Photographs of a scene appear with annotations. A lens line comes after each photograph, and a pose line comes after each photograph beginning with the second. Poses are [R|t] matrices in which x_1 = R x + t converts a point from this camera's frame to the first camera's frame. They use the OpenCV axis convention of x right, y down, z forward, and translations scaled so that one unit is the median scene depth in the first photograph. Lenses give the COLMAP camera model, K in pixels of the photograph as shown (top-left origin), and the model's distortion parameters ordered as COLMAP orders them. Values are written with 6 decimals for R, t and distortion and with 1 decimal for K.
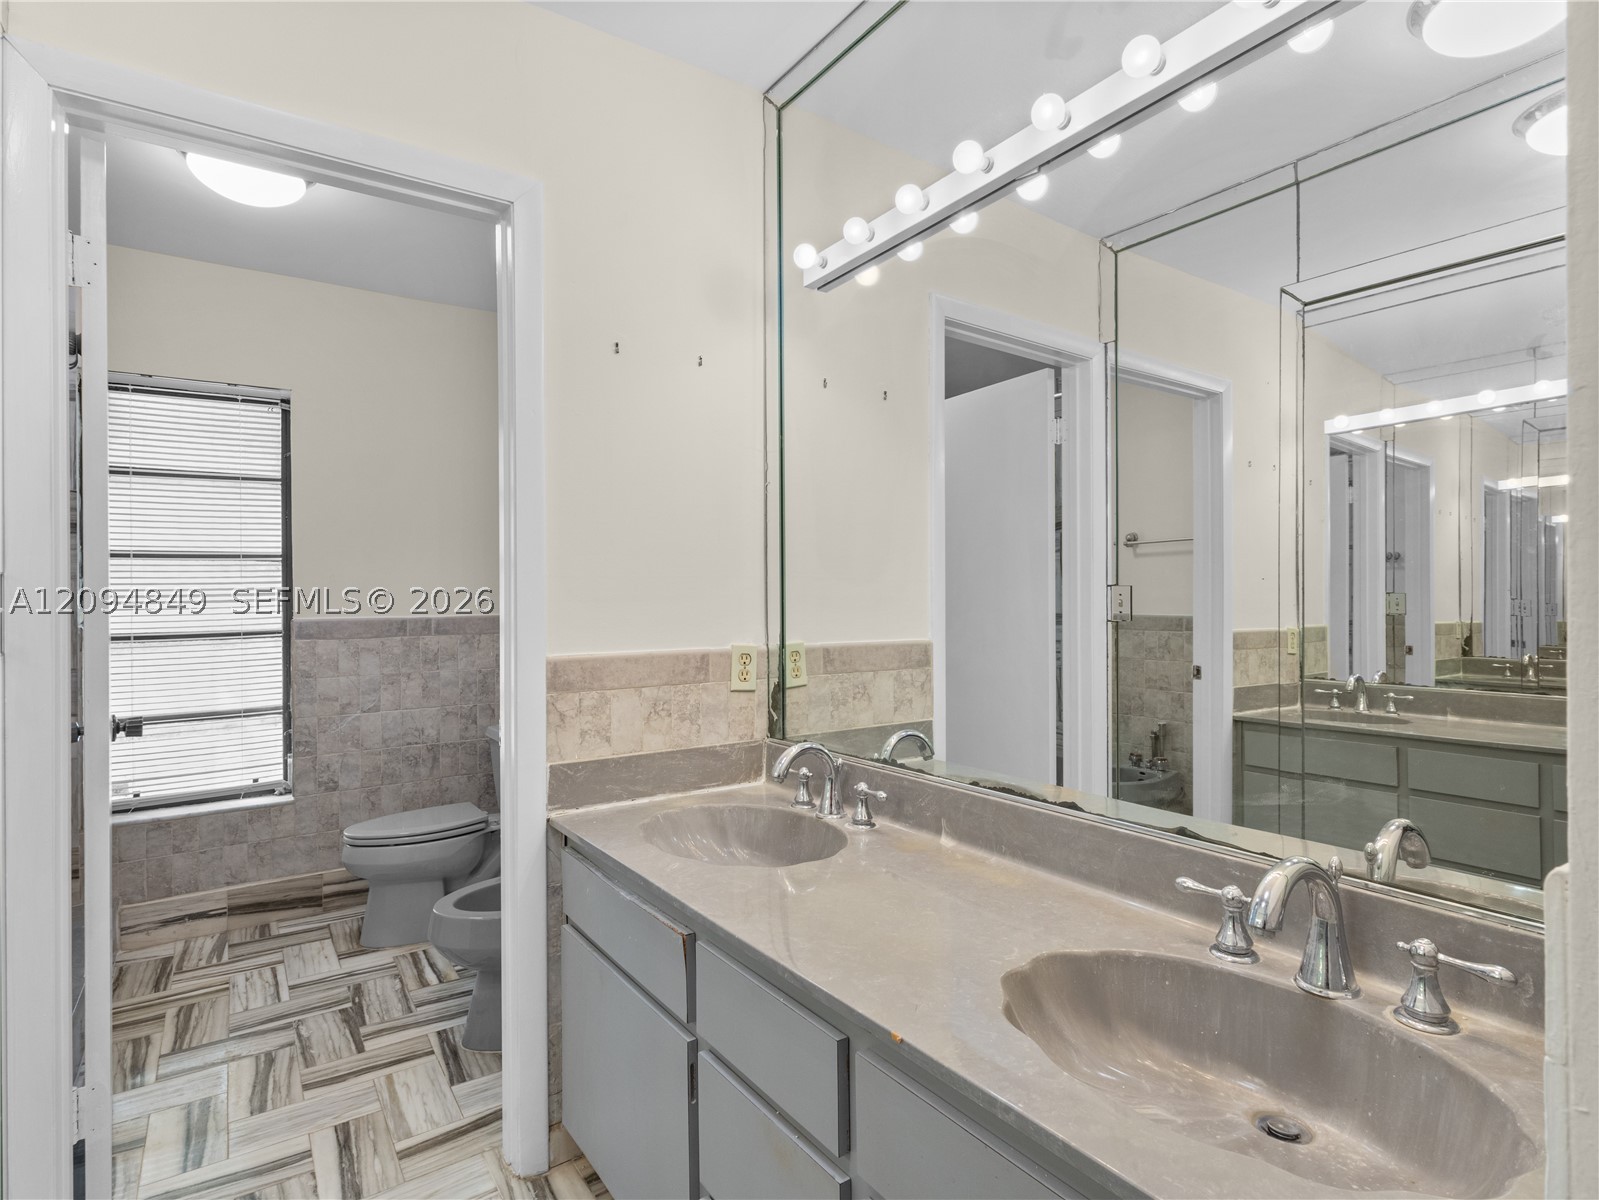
lens RADIAL K [[839.0, 0, 802.4], [0, 839.0, 596.2], [0, 0, 1]] dist [0.006928, 0.001490]
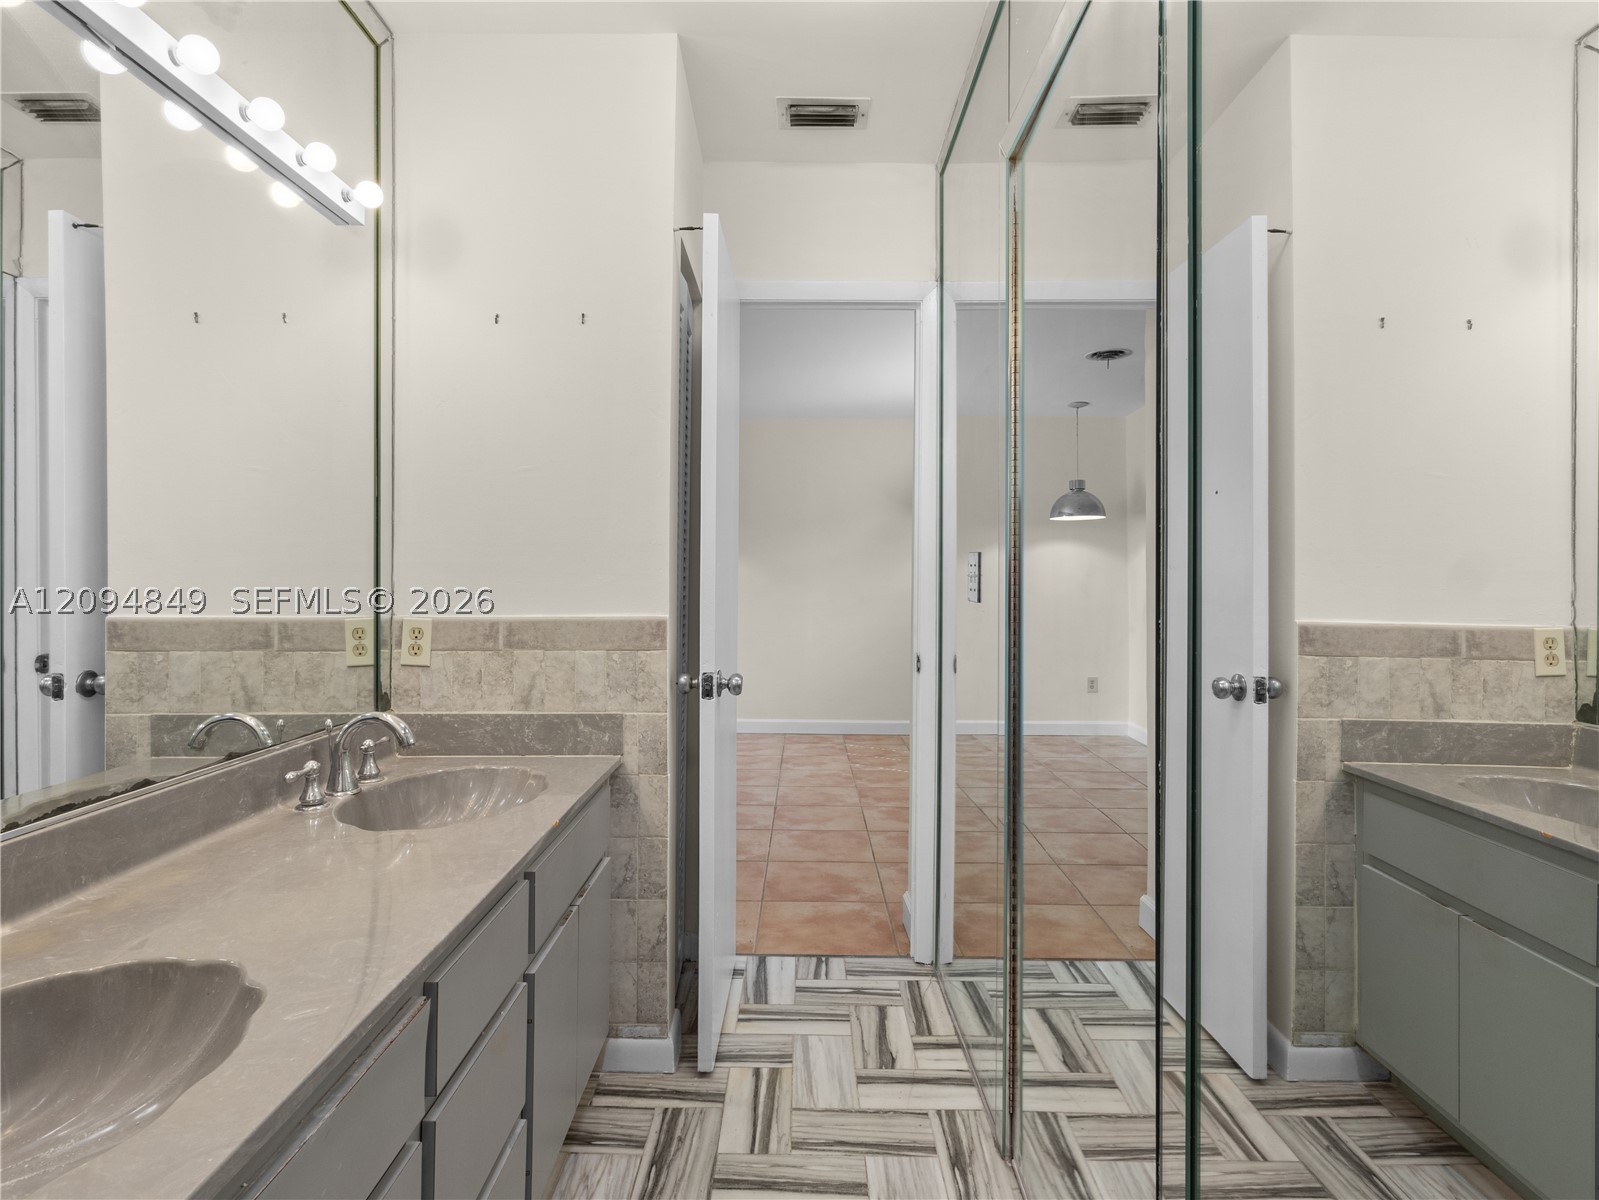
lens RADIAL K [[839.0, 0, 802.4], [0, 839.0, 596.2], [0, 0, 1]] dist [0.006928, 0.001490]
pose [[-0.822674, -0.005212, 0.568489, -0.822343], [0.004321, 0.999872, 0.015420, 0.034014], [-0.568497, 0.015142, -0.822546, 1.387654]]
